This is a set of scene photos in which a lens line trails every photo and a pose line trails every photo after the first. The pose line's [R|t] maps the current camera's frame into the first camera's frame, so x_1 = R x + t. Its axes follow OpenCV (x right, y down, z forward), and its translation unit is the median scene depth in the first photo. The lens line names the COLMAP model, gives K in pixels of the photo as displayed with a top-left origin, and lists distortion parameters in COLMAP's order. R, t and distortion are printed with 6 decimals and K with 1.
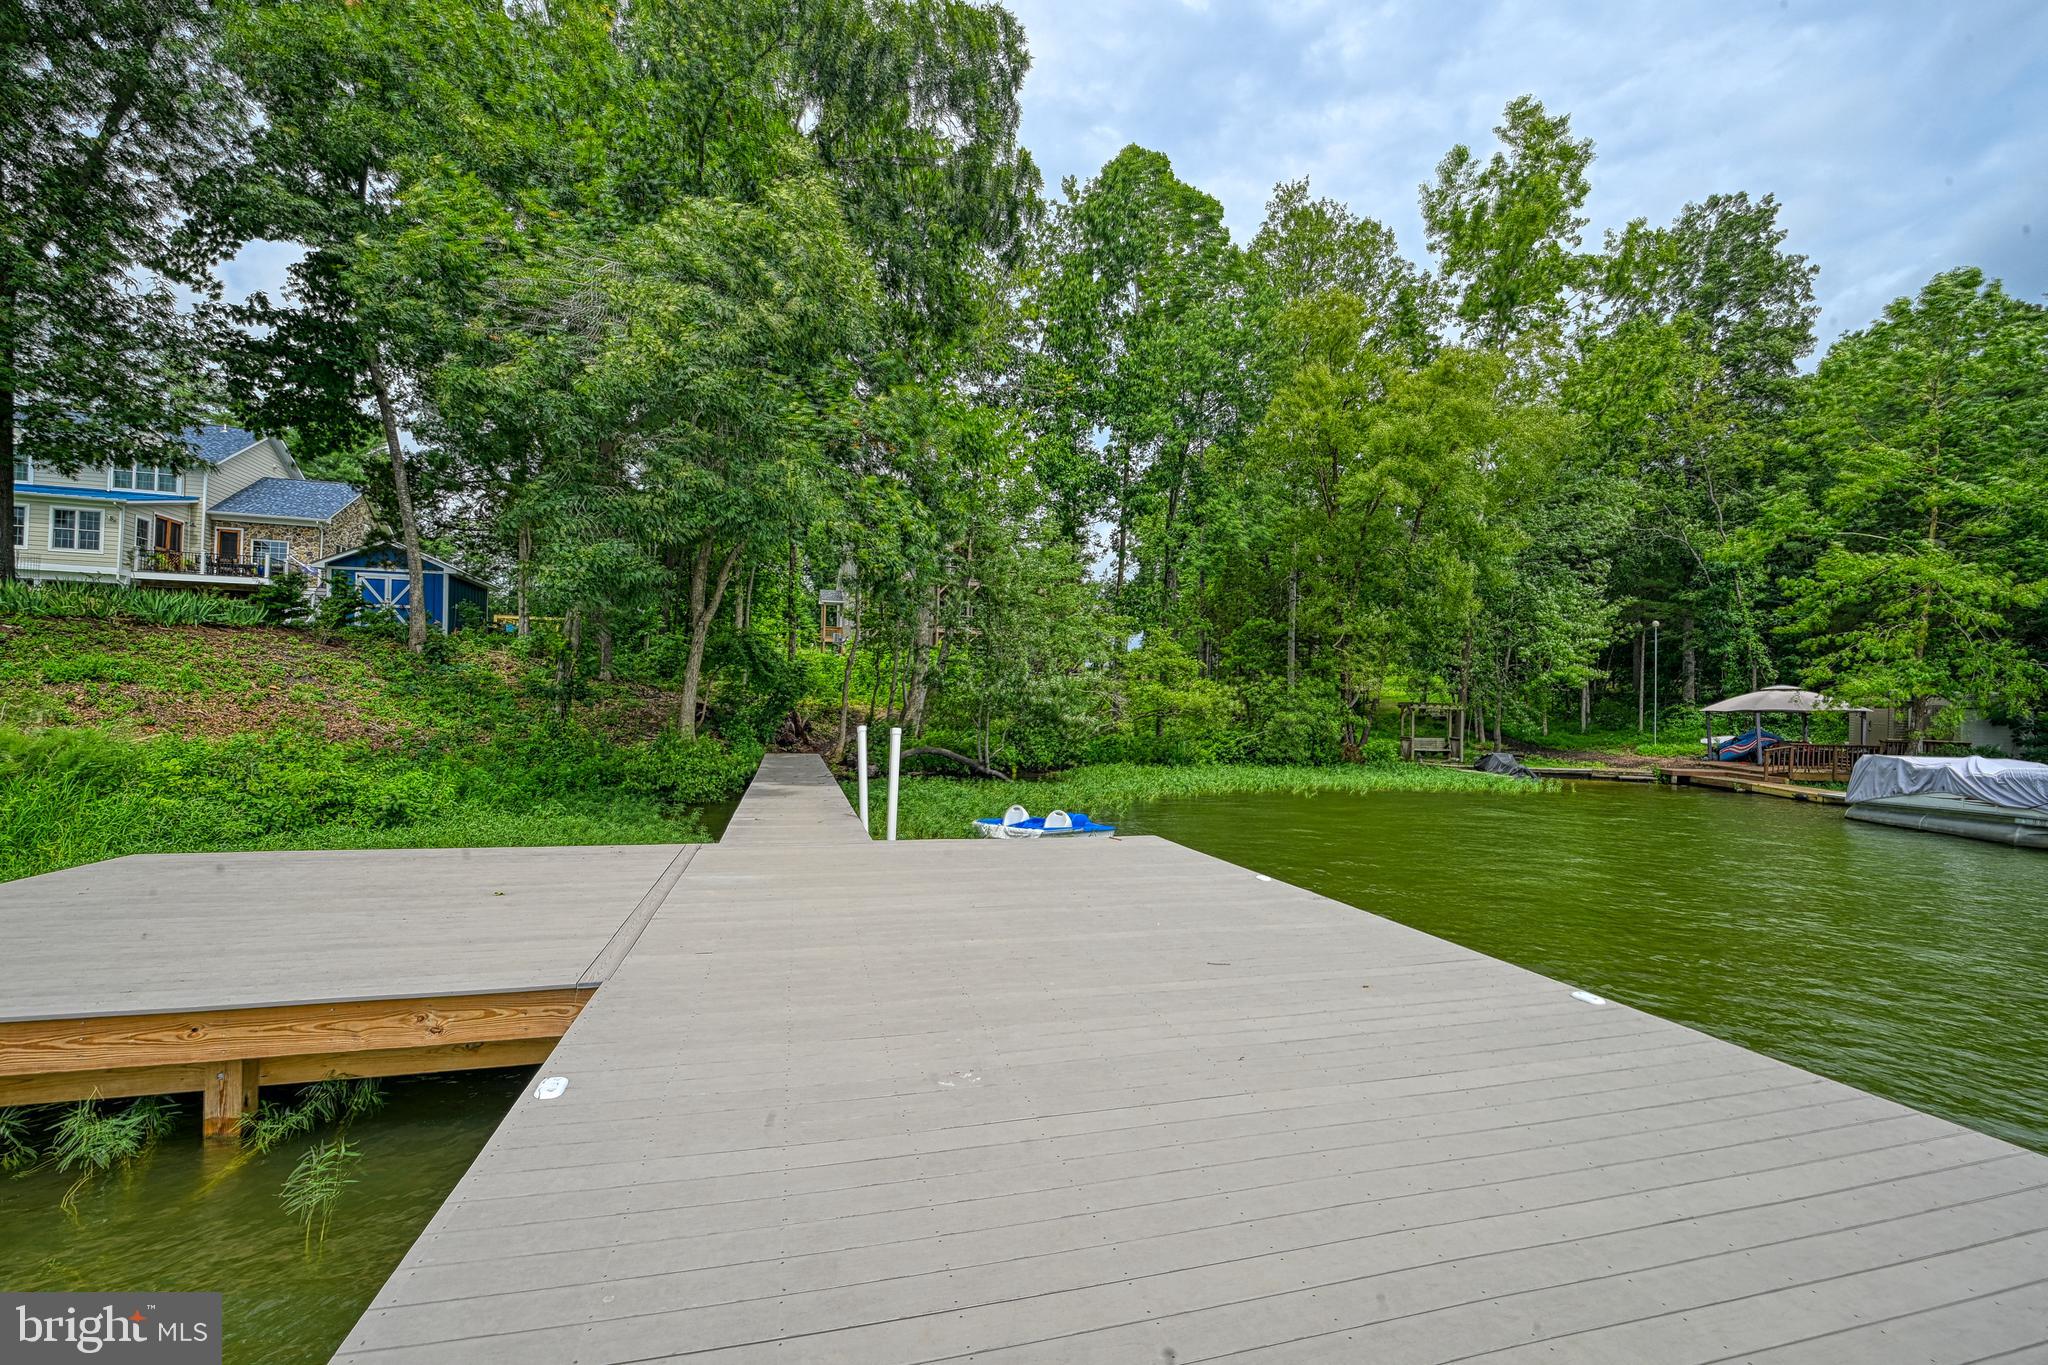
lens RADIAL K [[843.0, 0, 1024.5], [0, 843.0, 690.8], [0, 0, 1]] dist [-0.001916, -0.000146]
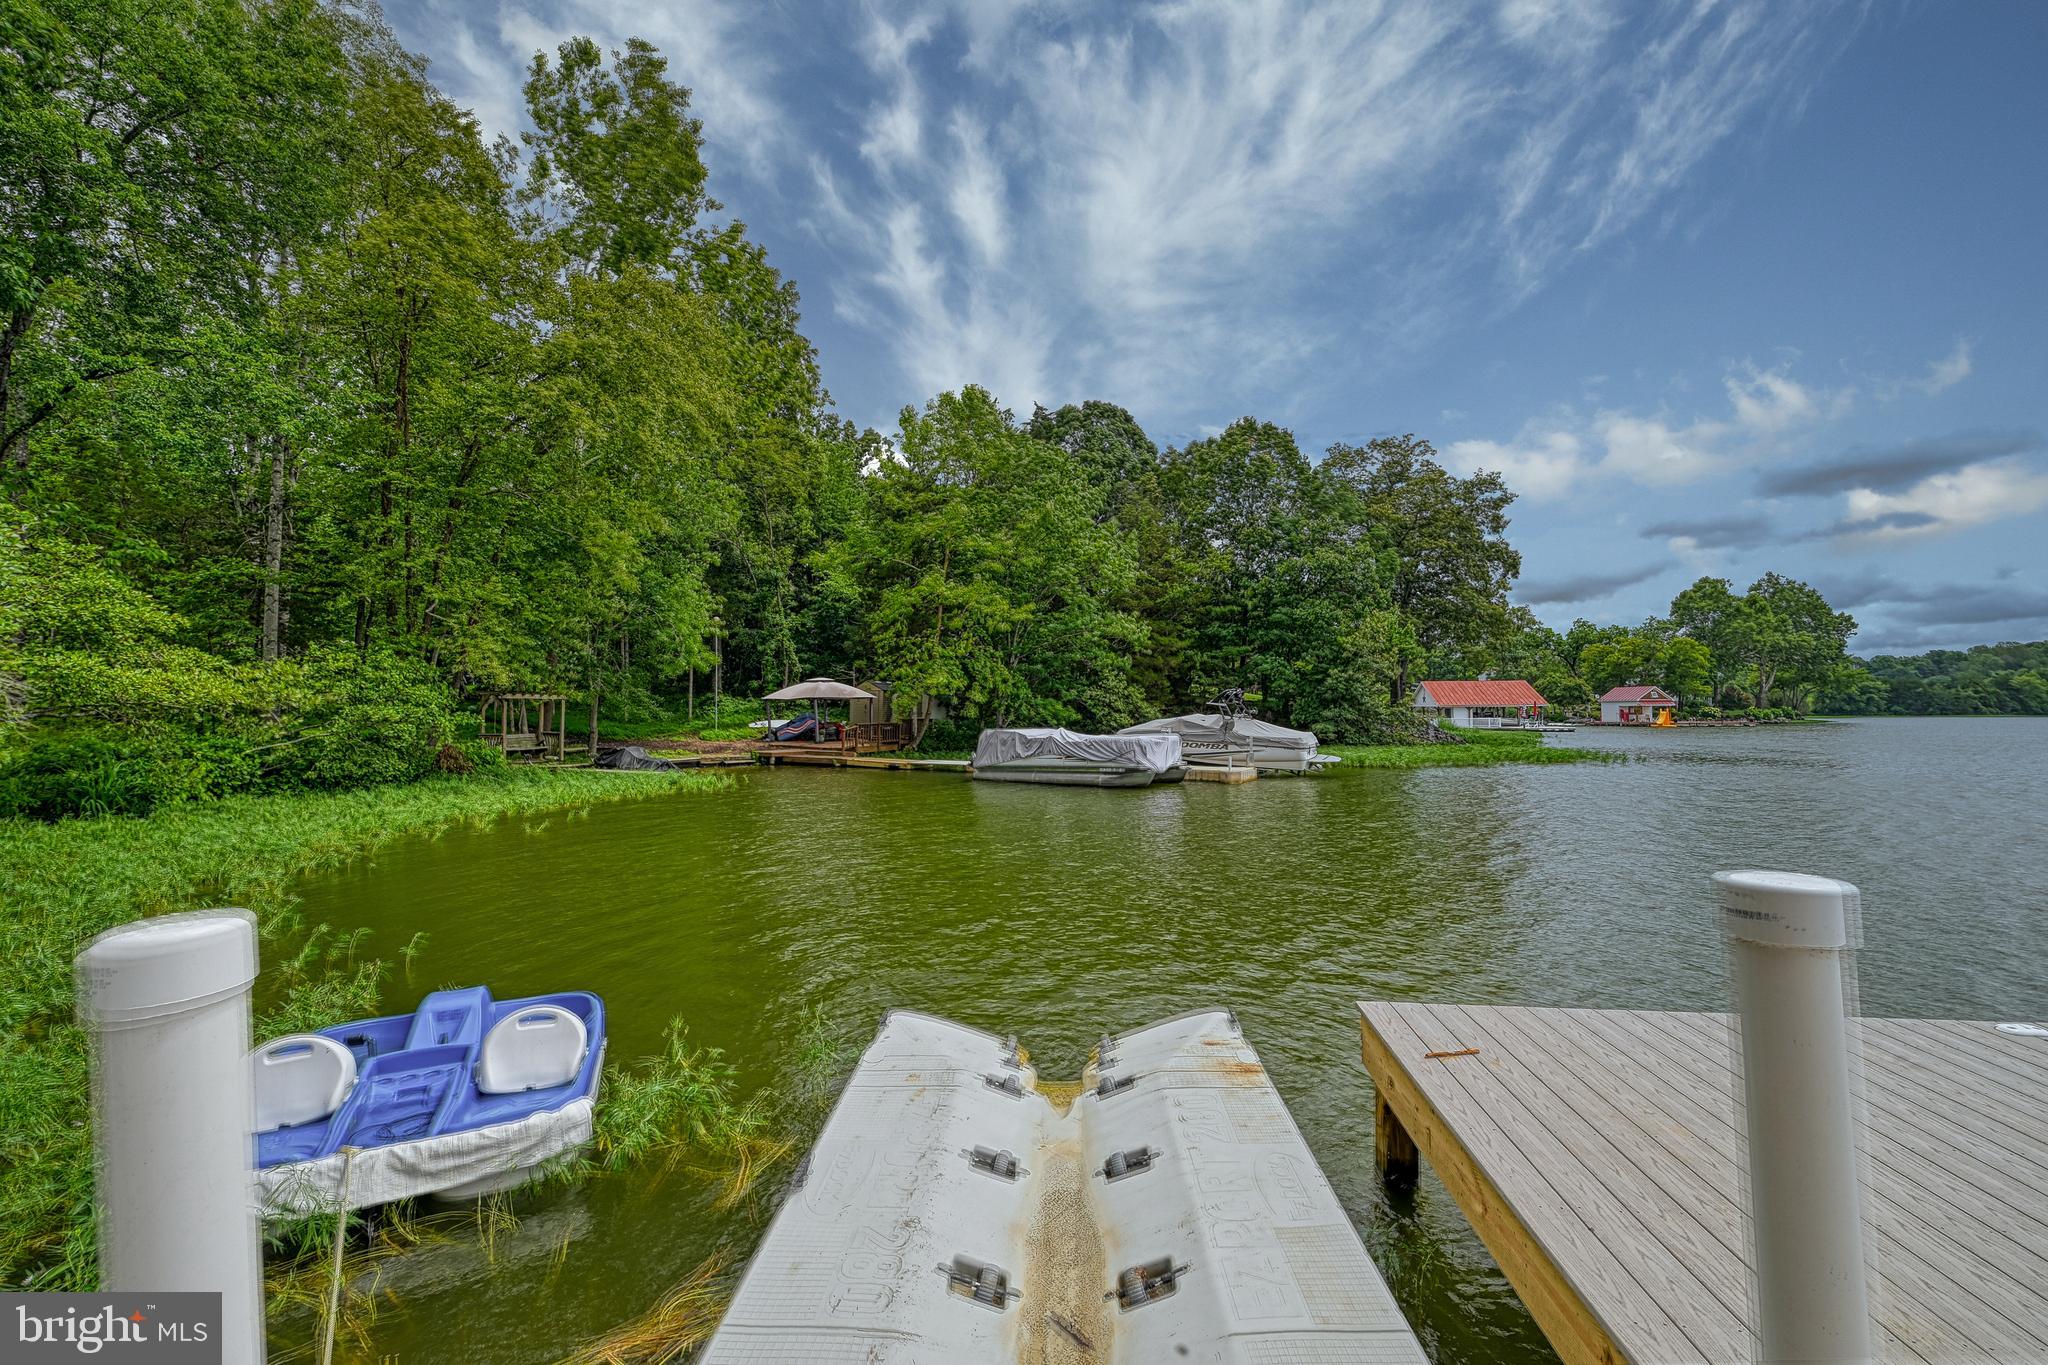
lens RADIAL K [[803.4, 0, 1025.2], [0, 803.4, 687.9], [0, 0, 1]] dist [0.000923, -0.000058]
pose [[0.339751, 0.000747, 0.940515, -0.106281], [-0.008975, 0.999957, 0.002448, 0.003948], [-0.940473, -0.009272, 0.339743, 0.327344]]
